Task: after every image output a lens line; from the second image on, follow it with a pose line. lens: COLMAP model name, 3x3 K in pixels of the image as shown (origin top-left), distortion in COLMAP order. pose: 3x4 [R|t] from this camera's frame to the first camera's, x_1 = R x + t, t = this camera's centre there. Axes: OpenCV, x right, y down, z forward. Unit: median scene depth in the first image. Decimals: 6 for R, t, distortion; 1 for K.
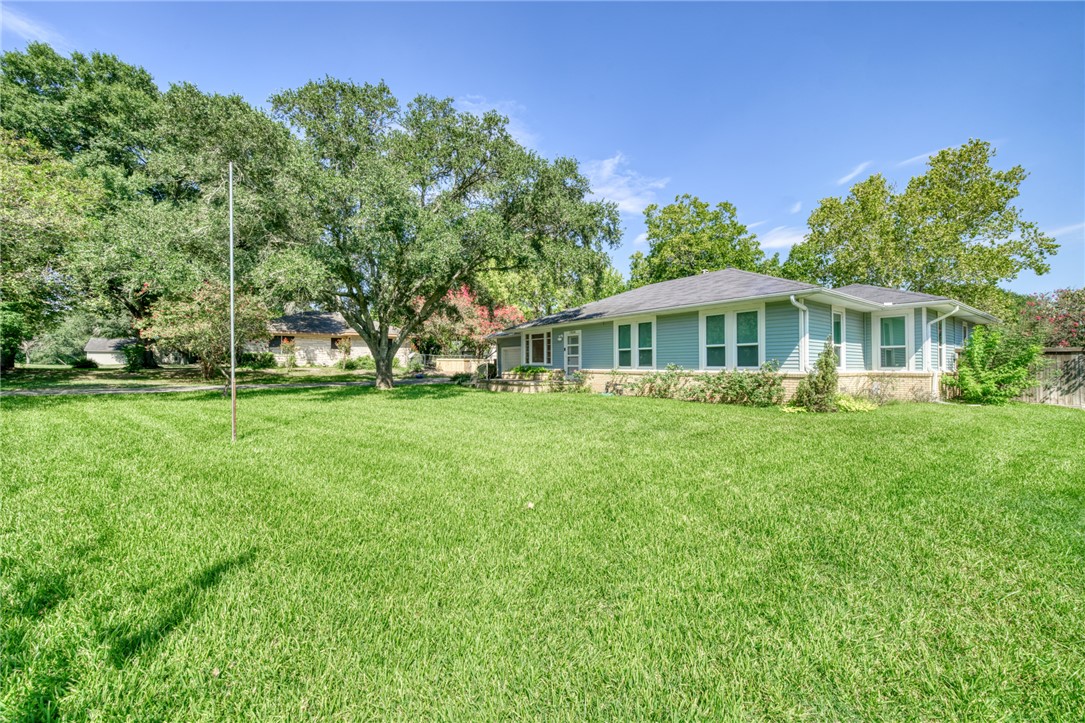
lens RADIAL K [[420.3, 0, 543.7], [0, 420.3, 362.5], [0, 0, 1]] dist [-0.000260, -0.000002]
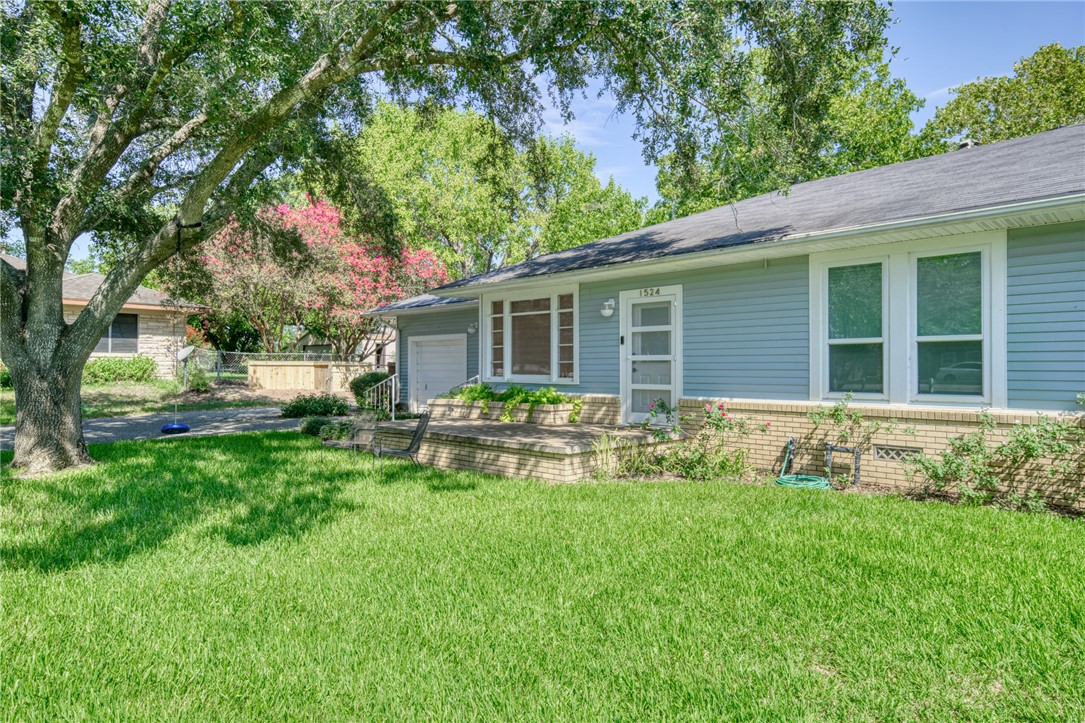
lens RADIAL K [[646.7, 0, 539.8], [0, 646.7, 363.9], [0, 0, 1]] dist [0.029172, -0.000202]
pose [[0.986396, 0.002760, 0.164362, -0.103787], [-0.002612, 0.999996, -0.001117, -0.009431], [-0.164364, 0.000672, 0.986400, 0.434755]]
